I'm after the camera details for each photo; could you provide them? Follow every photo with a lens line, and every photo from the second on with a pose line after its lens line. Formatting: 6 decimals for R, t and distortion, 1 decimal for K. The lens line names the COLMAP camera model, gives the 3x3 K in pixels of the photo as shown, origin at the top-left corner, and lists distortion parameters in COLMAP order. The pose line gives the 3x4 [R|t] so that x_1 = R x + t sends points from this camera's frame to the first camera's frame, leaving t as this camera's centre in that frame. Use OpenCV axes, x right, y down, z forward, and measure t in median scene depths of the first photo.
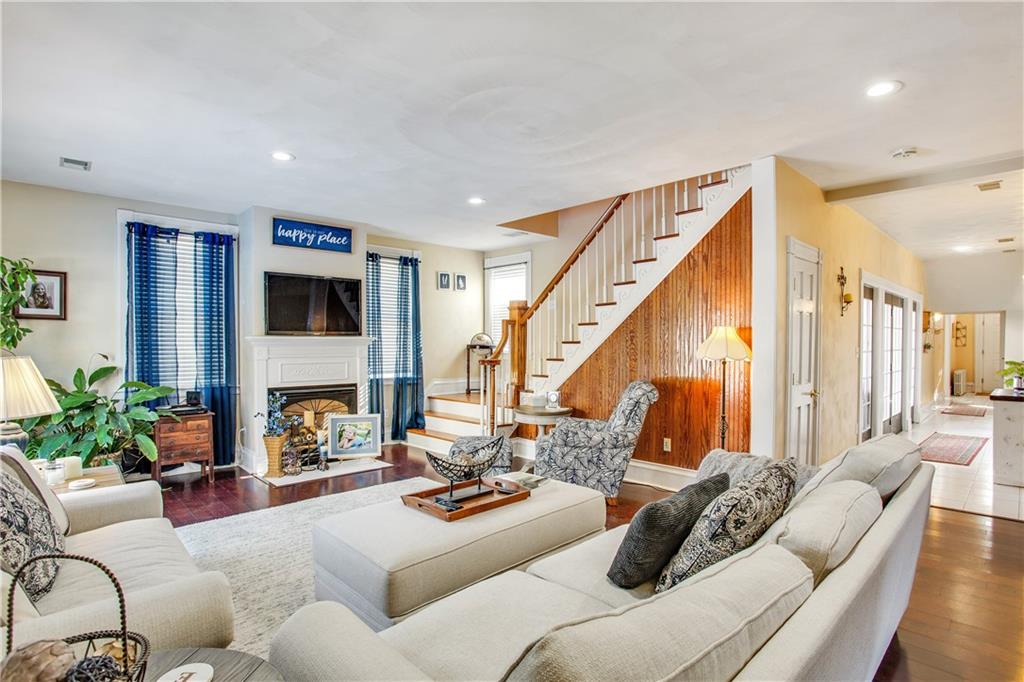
lens RADIAL K [[521.6, 0, 518.8], [0, 521.6, 338.2], [0, 0, 1]] dist [-0.046399, 0.001392]
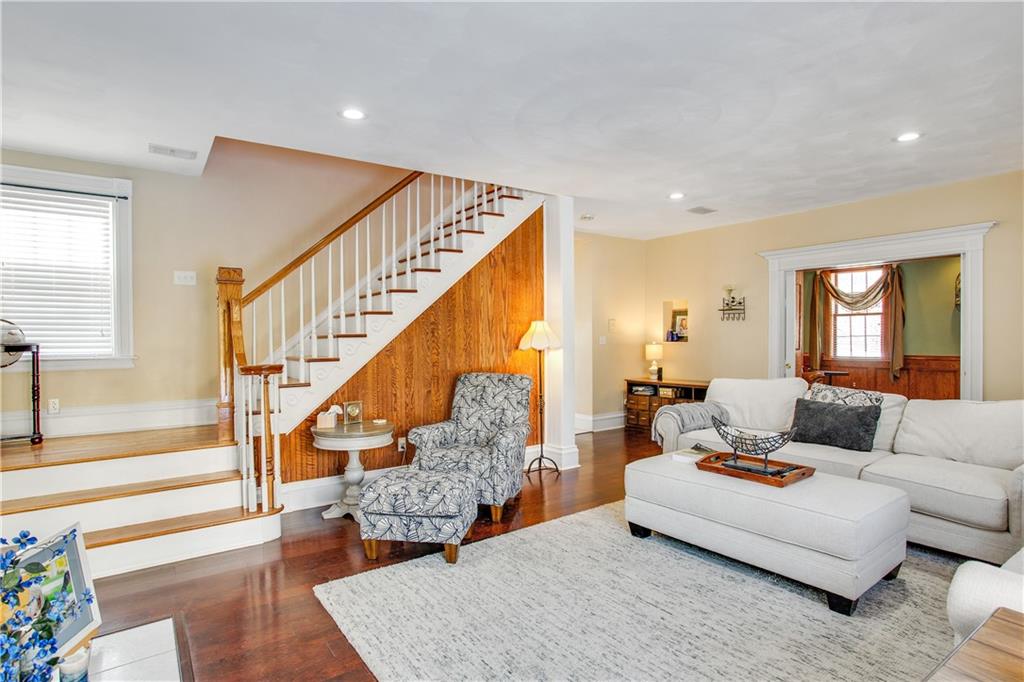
lens RADIAL K [[521.6, 0, 518.8], [0, 521.6, 338.2], [0, 0, 1]] dist [-0.046399, 0.001392]
pose [[0.145086, -0.003878, 0.989411, -0.701524], [0.004185, 0.999986, 0.003305, 0.010976], [-0.989410, 0.003661, 0.145100, 0.746268]]
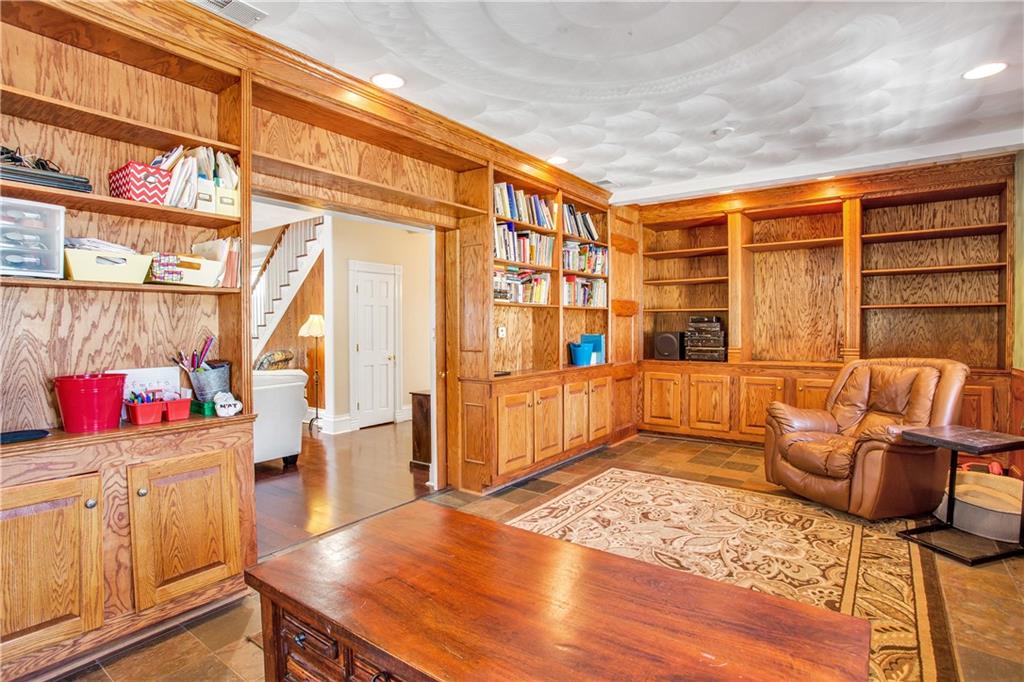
lens RADIAL K [[521.6, 0, 518.8], [0, 521.6, 338.2], [0, 0, 1]] dist [-0.046399, 0.001392]
pose [[0.985865, -0.004148, 0.167492, 0.643195], [-0.000020, 0.999691, 0.024877, 0.008173], [-0.167543, -0.024528, 0.985560, -0.595095]]
